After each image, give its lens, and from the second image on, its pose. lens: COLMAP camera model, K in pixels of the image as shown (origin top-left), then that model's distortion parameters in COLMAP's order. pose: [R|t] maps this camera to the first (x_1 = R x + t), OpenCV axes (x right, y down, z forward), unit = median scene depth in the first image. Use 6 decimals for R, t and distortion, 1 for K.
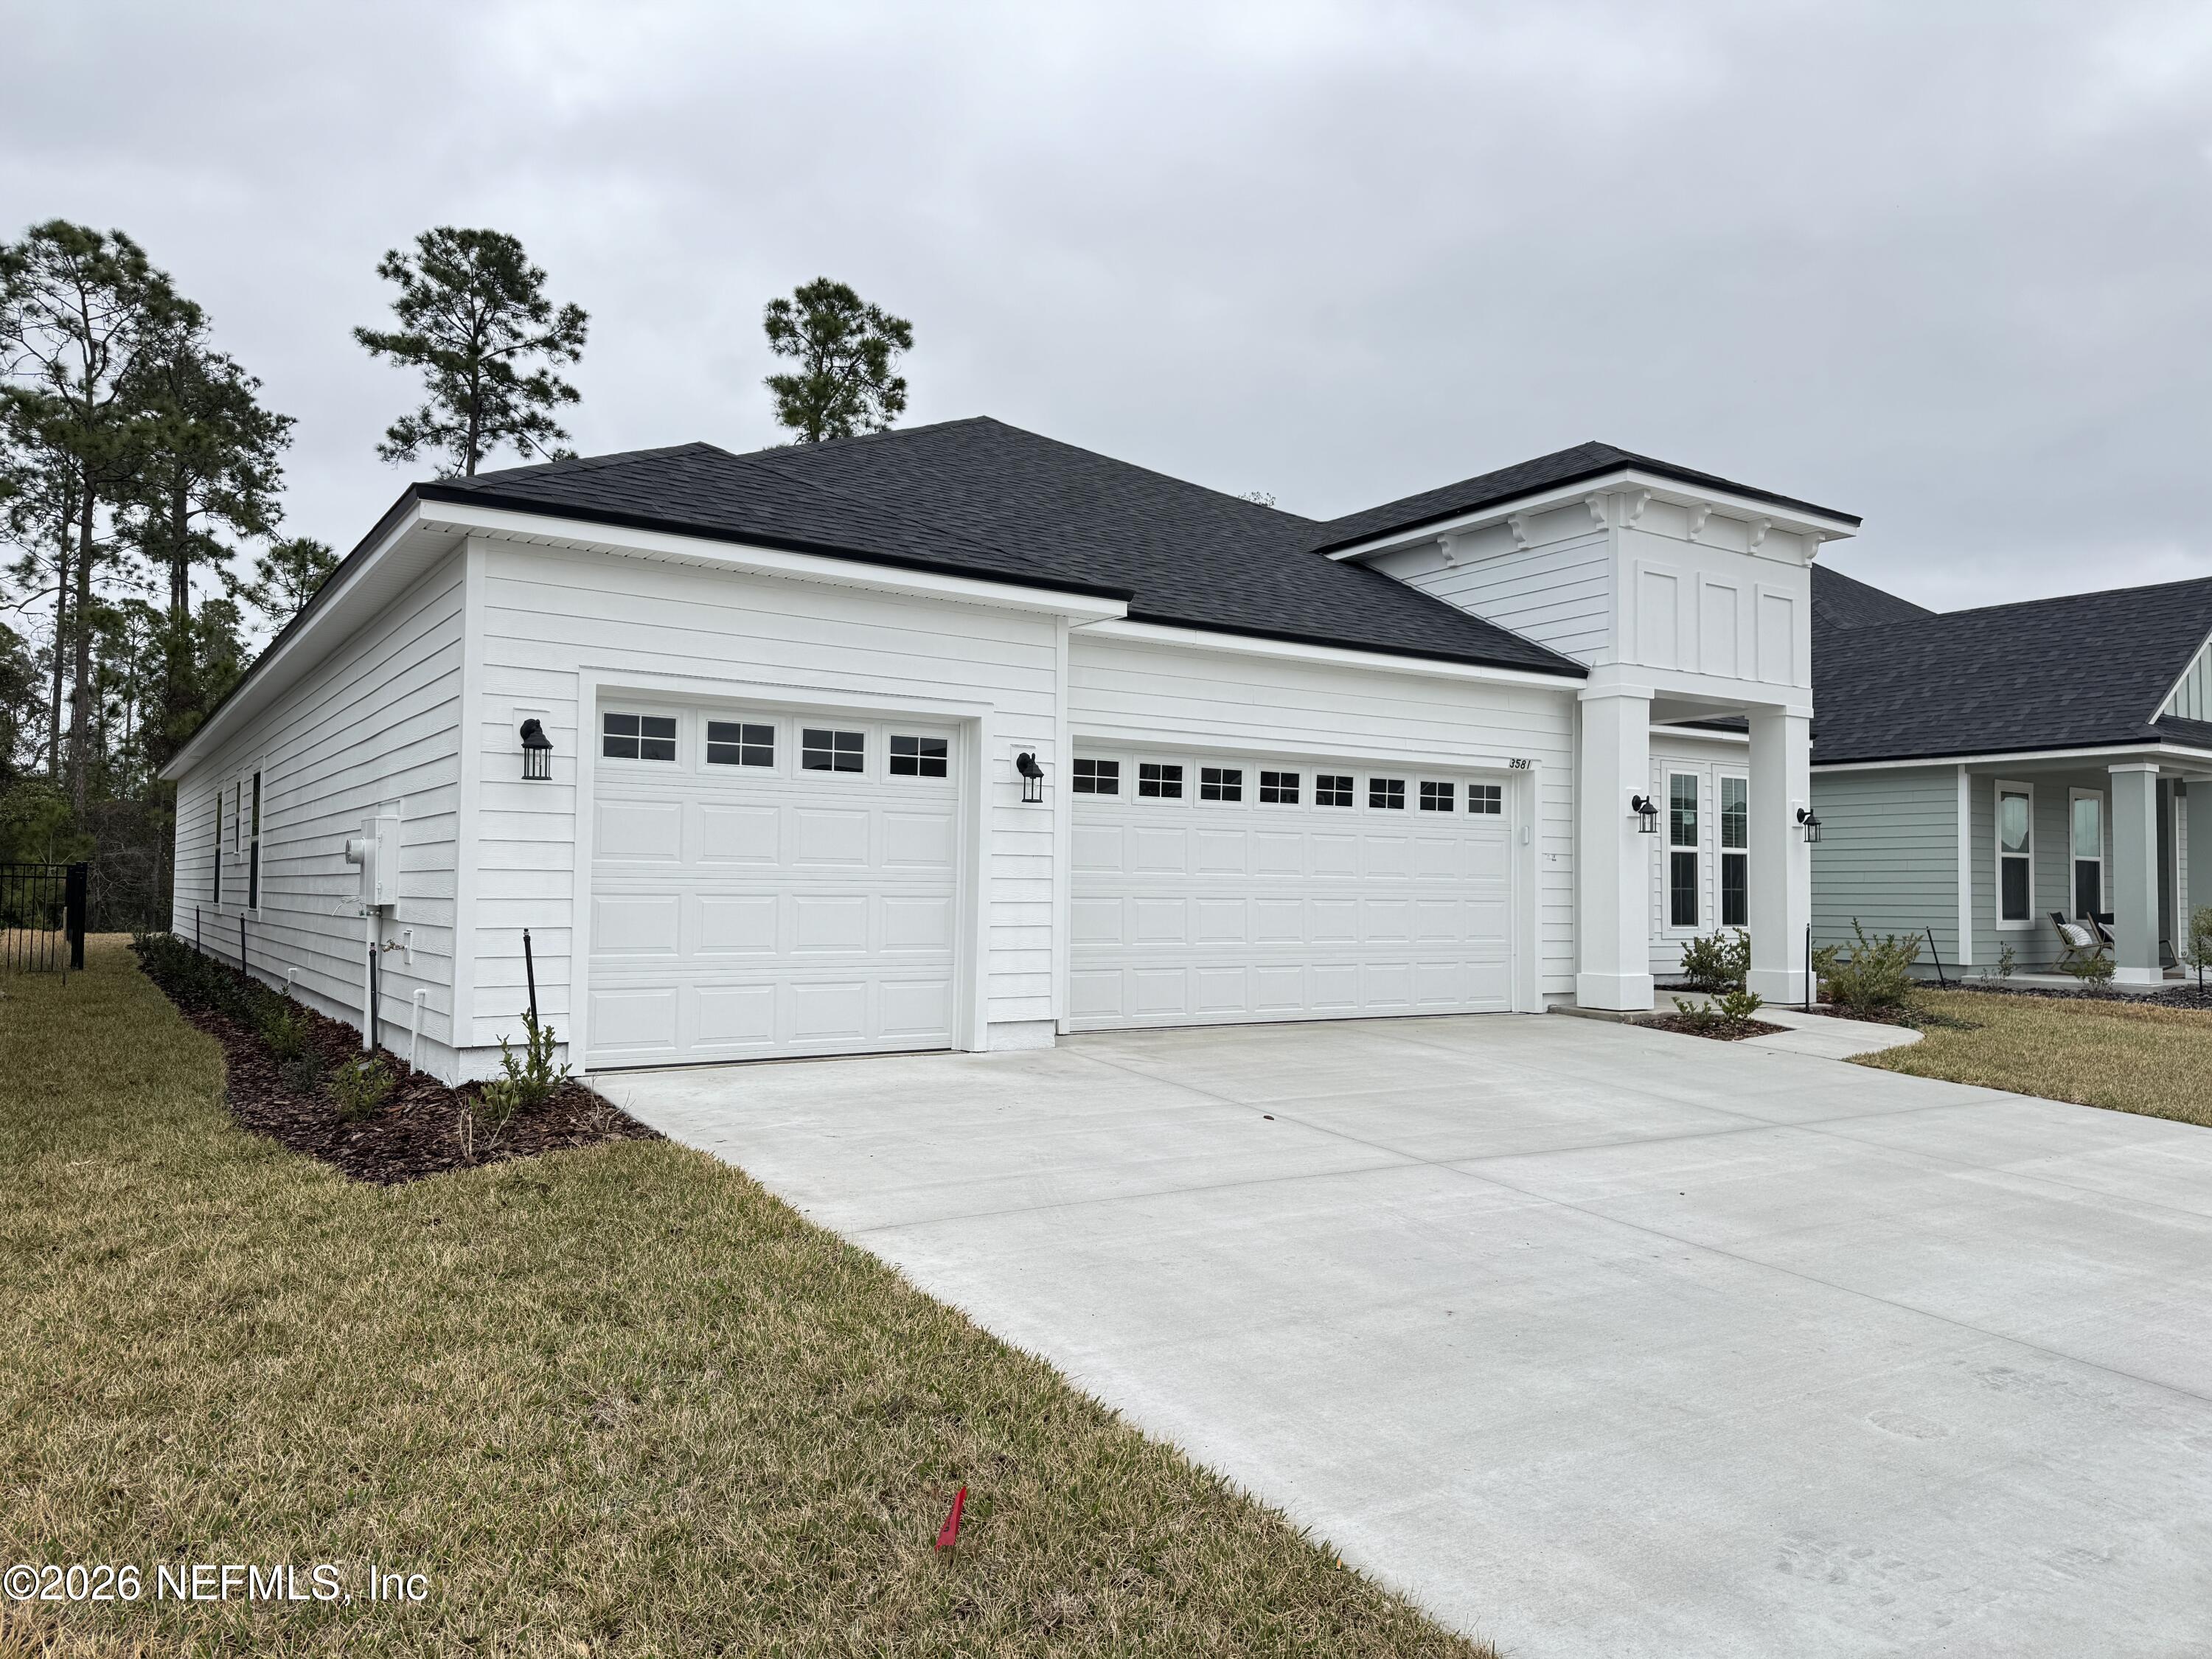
lens RADIAL K [[1559.7, 0, 1102.9], [0, 1559.7, 886.8], [0, 0, 1]] dist [0.005741, -0.000624]
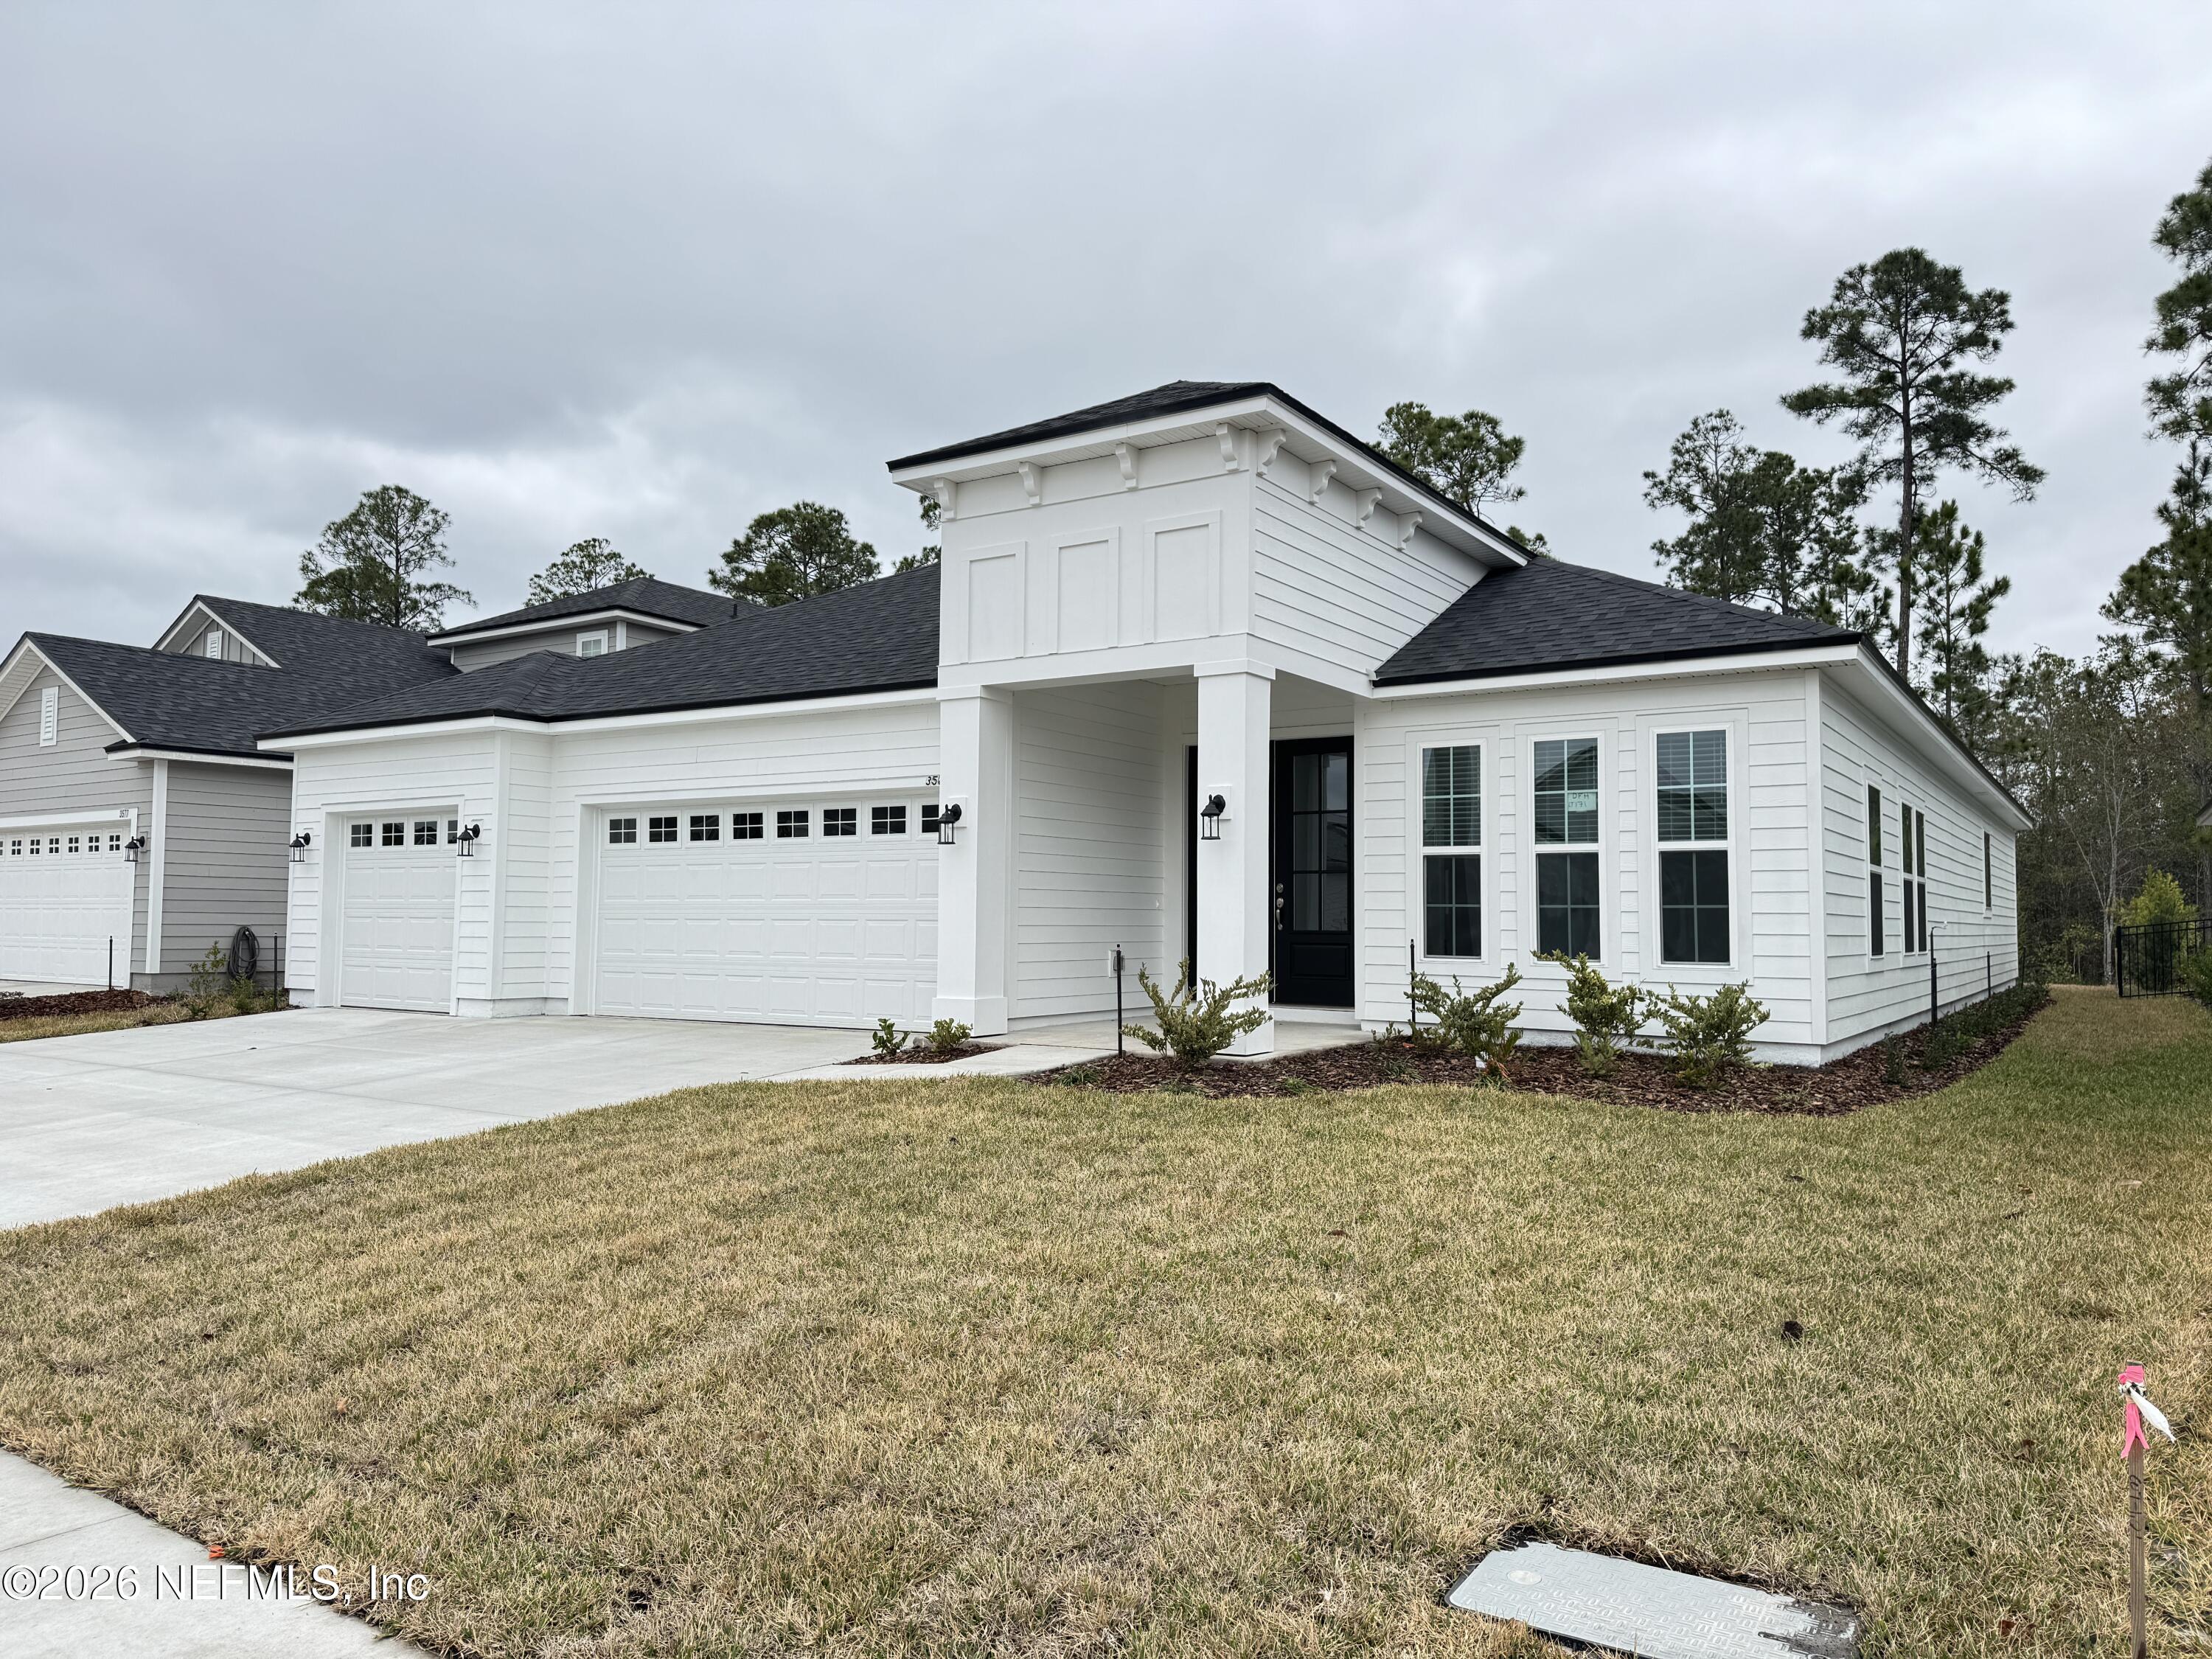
lens RADIAL K [[1546.1, 0, 1094.1], [0, 1546.1, 825.7], [0, 0, 1]] dist [0.110669, -0.149933]
pose [[0.384799, -0.064657, -0.920733, 1.208972], [-0.001066, 0.997512, -0.070494, 0.018408], [0.923000, 0.028108, 0.383772, 0.723697]]
